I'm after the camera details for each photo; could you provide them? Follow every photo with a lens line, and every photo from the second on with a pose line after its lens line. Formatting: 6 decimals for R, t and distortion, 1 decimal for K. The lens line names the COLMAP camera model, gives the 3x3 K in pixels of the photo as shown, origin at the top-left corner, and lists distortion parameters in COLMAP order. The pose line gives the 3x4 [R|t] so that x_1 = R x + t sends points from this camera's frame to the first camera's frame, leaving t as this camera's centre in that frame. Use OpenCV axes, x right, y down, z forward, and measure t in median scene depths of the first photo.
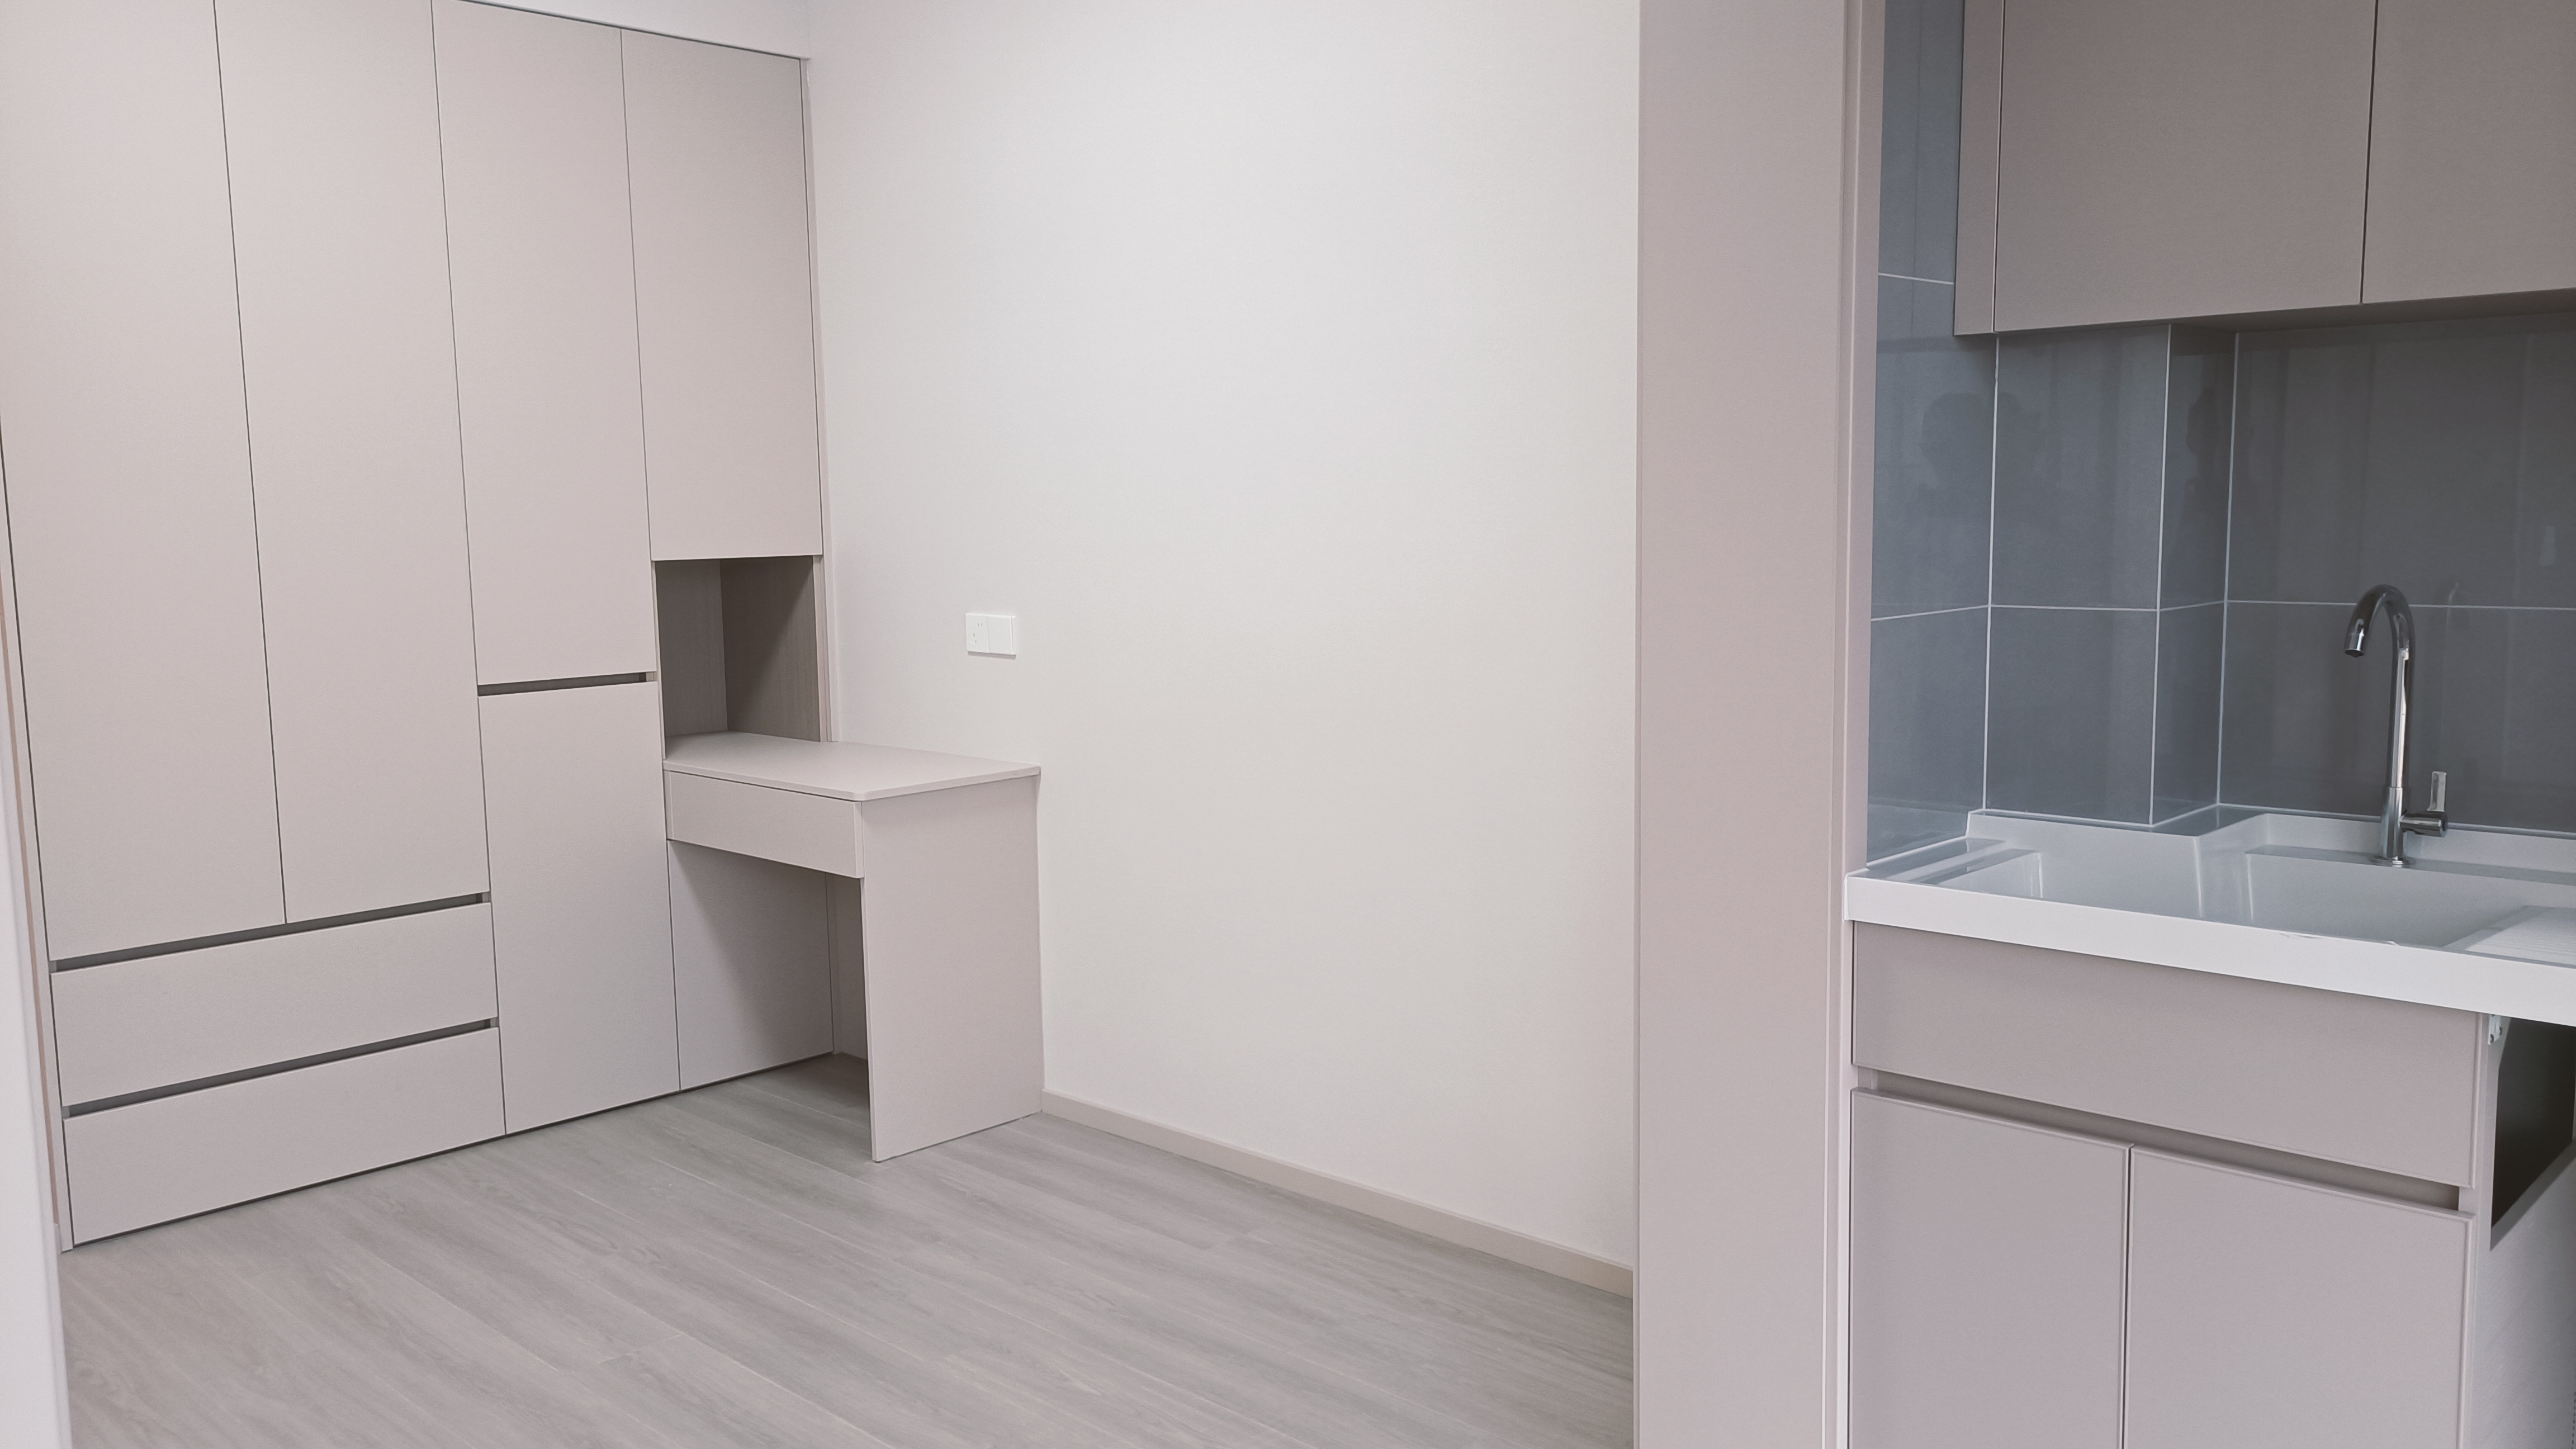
lens RADIAL K [[1958.0, 0, 1284.5], [0, 1958.0, 721.2], [0, 0, 1]] dist [0.036050, -0.005345]
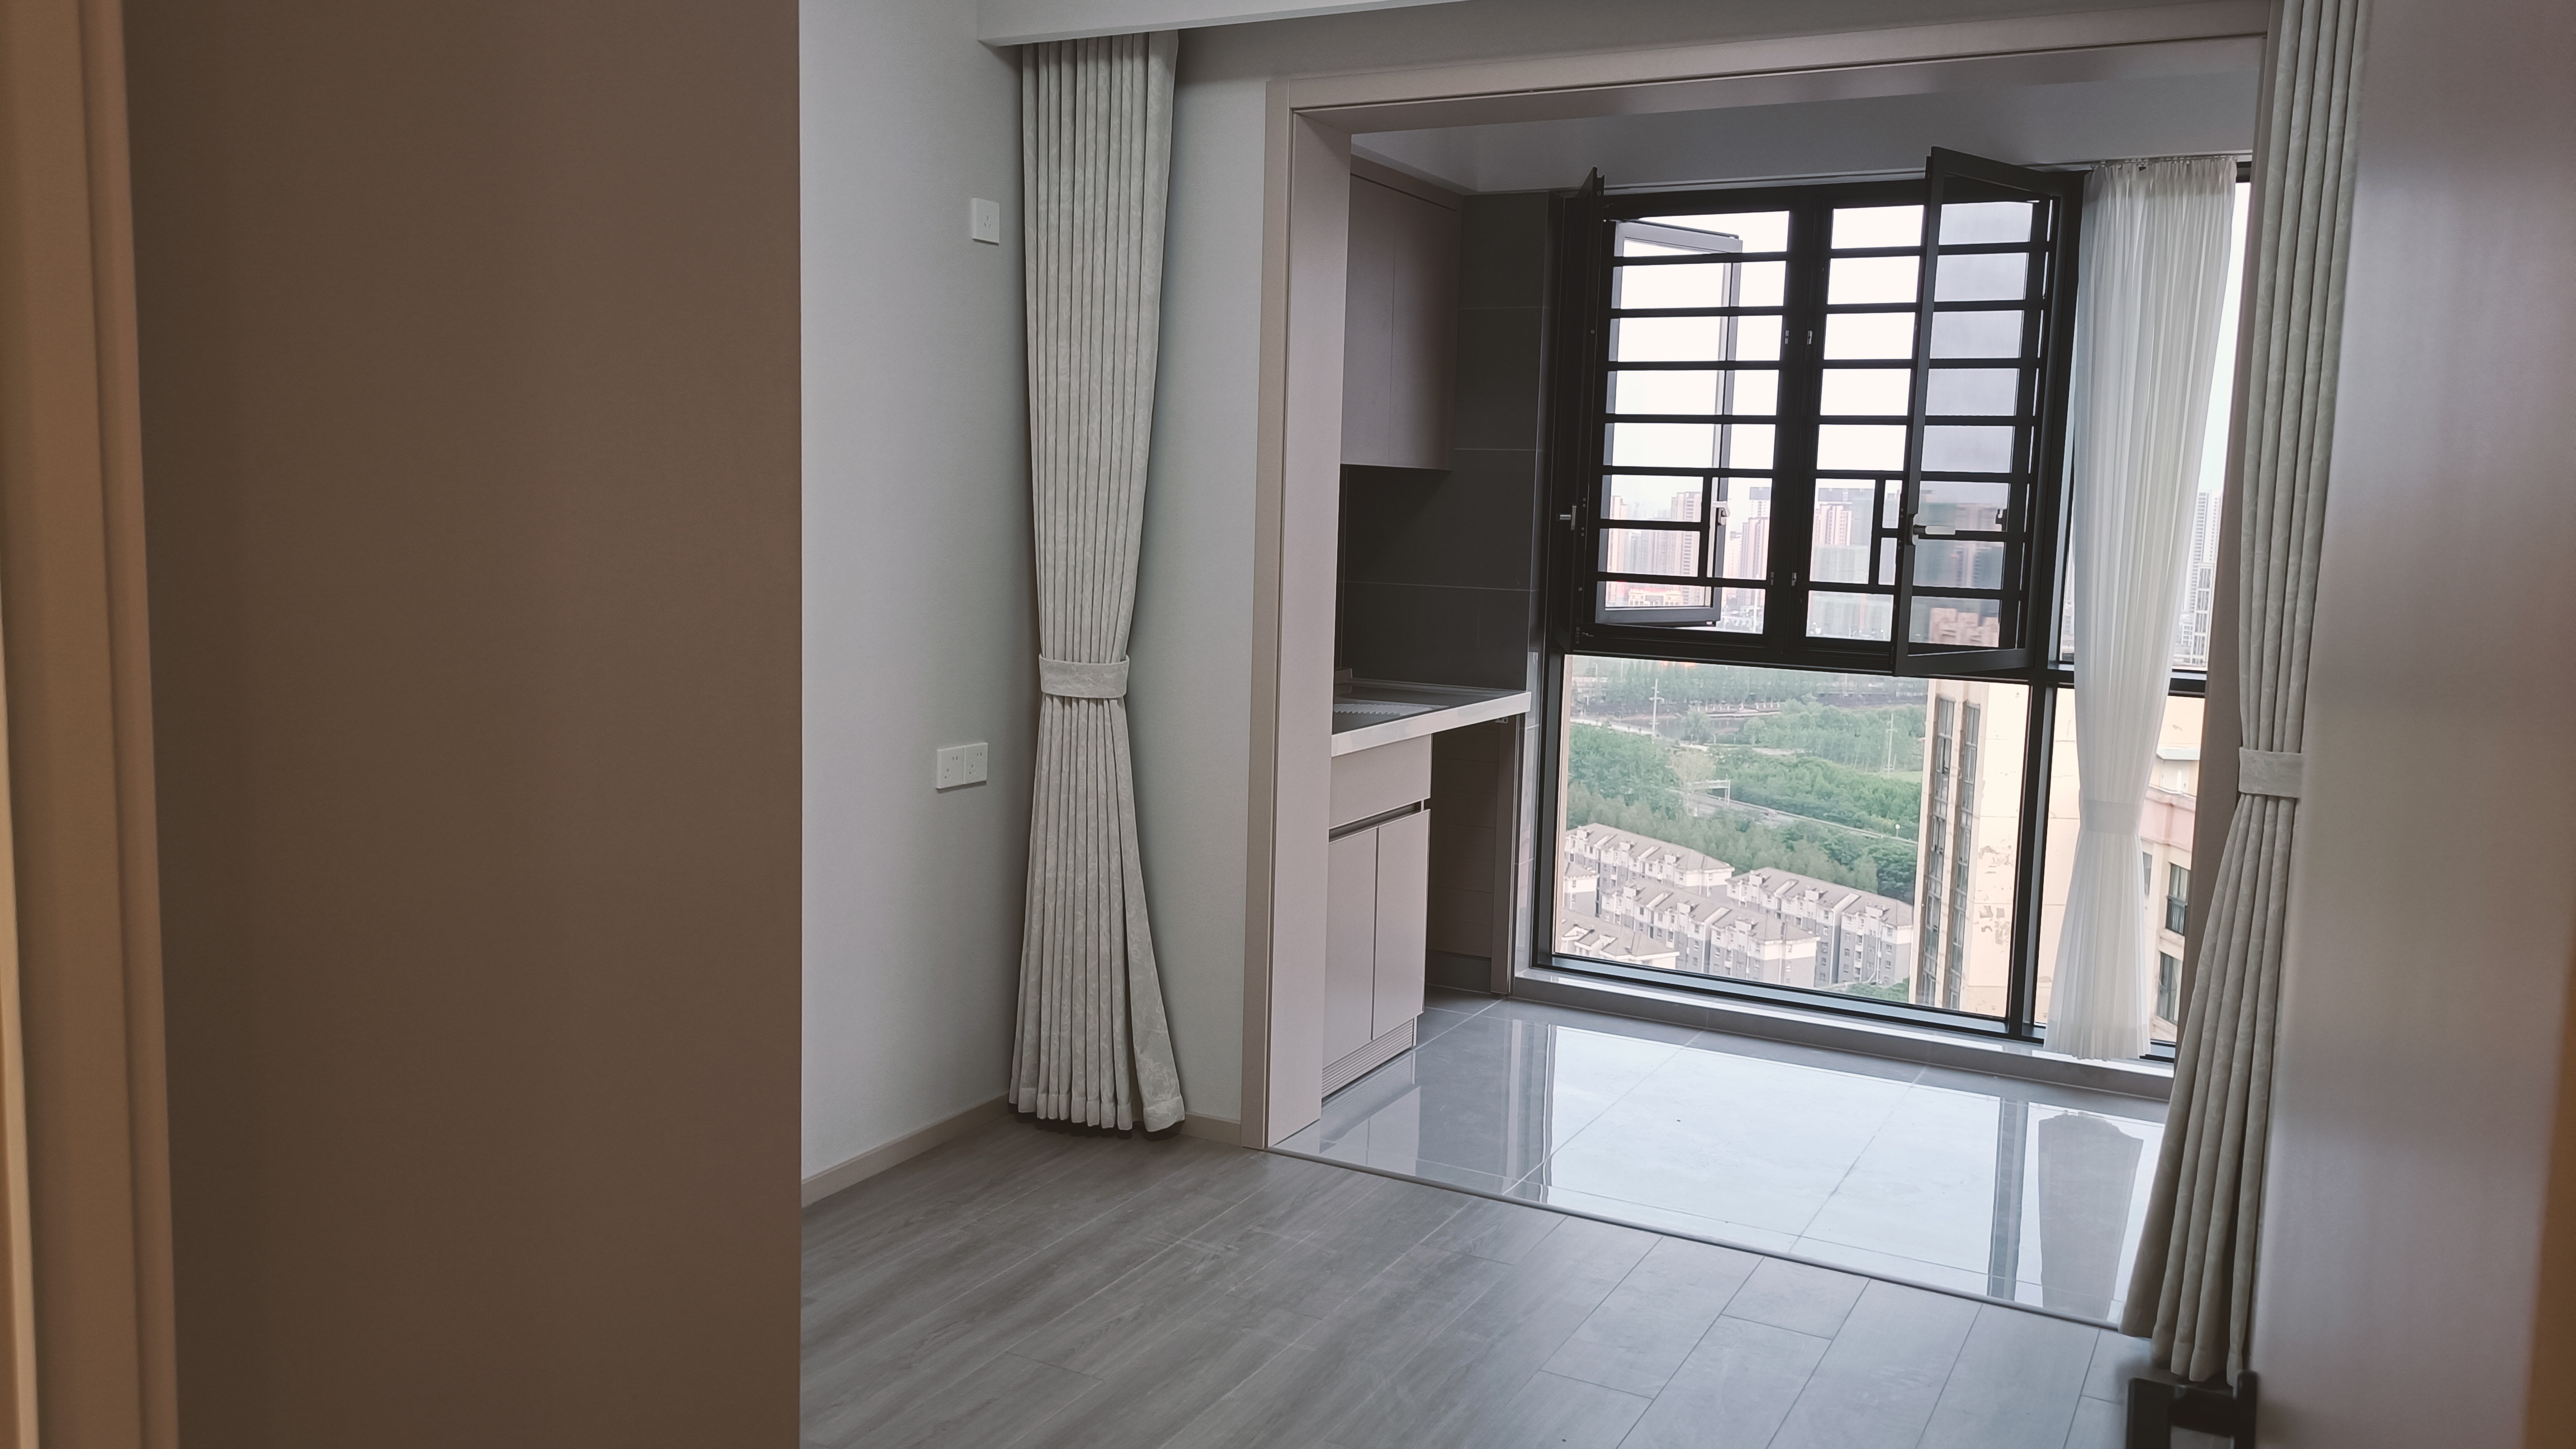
lens RADIAL K [[1958.0, 0, 1284.5], [0, 1958.0, 721.2], [0, 0, 1]] dist [0.036050, -0.005345]
pose [[-0.268749, -0.104137, 0.957564, -1.161416], [0.087739, 0.987359, 0.132002, -0.145960], [-0.959206, 0.119491, -0.256215, 1.128210]]
